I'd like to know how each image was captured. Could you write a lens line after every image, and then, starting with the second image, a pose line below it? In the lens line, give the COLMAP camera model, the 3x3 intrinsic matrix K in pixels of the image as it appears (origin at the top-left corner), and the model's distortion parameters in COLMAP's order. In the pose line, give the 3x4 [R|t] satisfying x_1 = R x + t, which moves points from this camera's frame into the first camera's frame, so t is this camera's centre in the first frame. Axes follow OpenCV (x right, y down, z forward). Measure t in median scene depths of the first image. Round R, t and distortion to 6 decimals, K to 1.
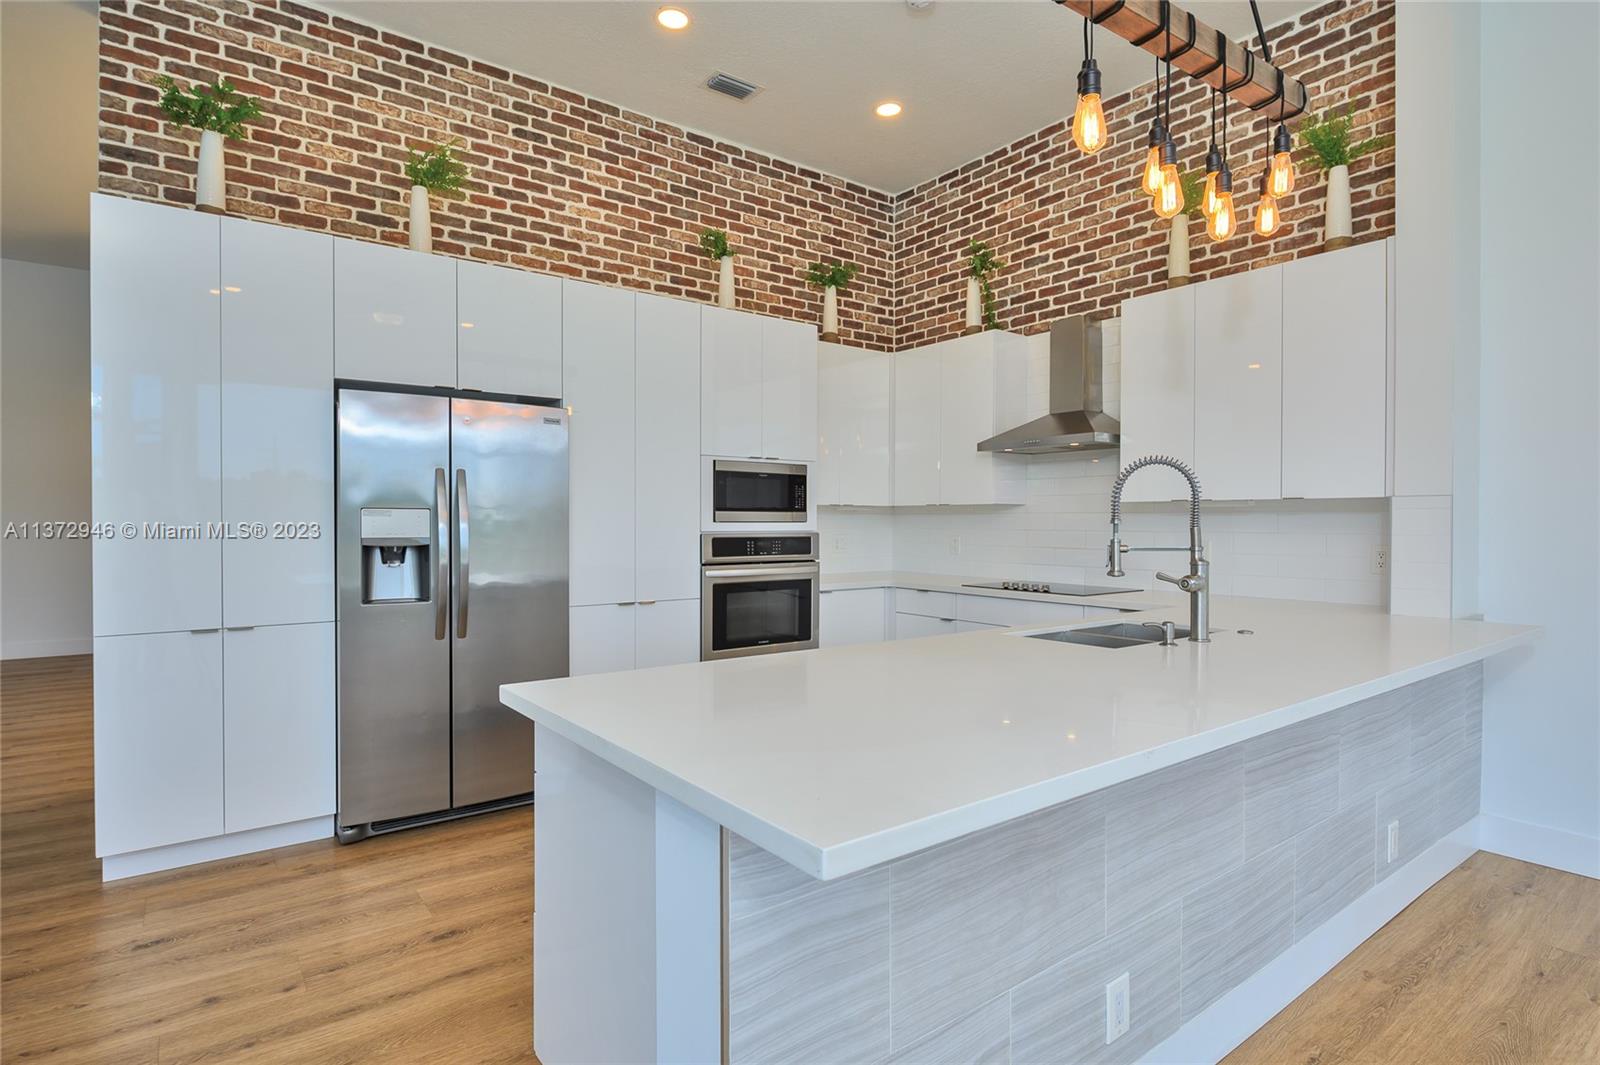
lens RADIAL K [[824.2, 0, 805.1], [0, 824.2, 529.6], [0, 0, 1]] dist [-0.005303, -0.001357]
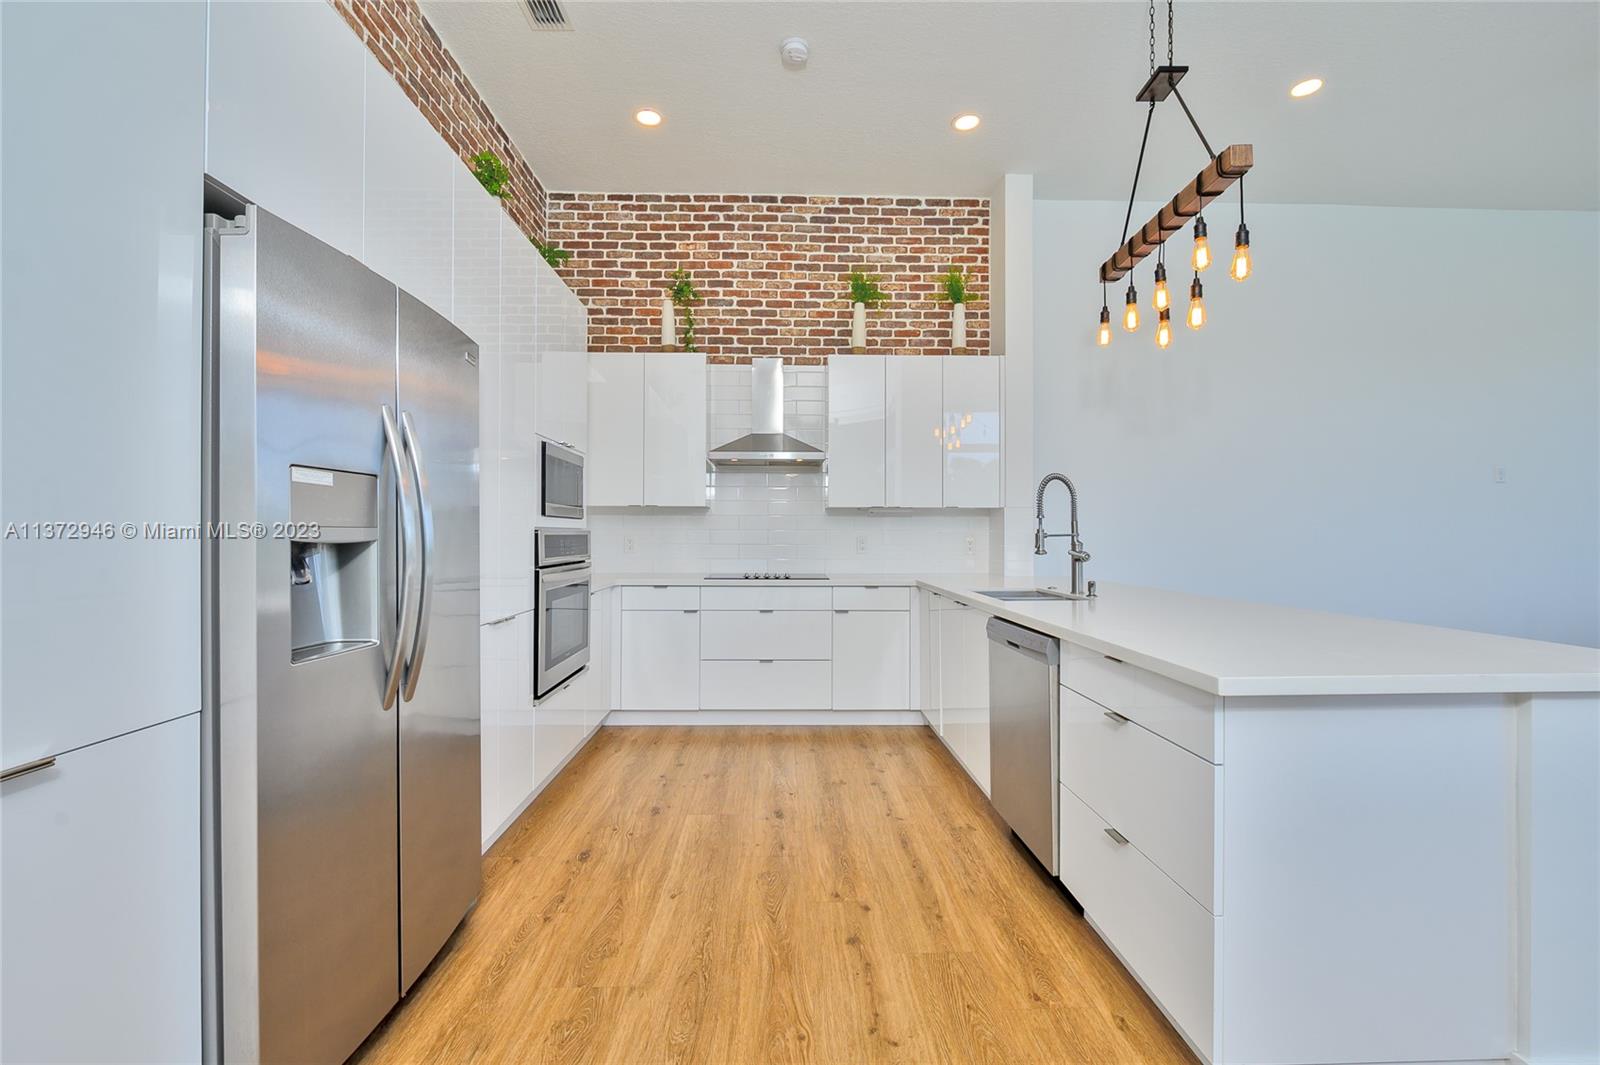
lens RADIAL K [[611.8, 0, 795.8], [0, 611.8, 536.8], [0, 0, 1]] dist [-0.006144, -0.000046]
pose [[0.586195, -0.002564, 0.810166, -0.390866], [0.007836, 0.999966, -0.002505, 0.015109], [-0.810132, 0.007817, 0.586195, 0.421105]]
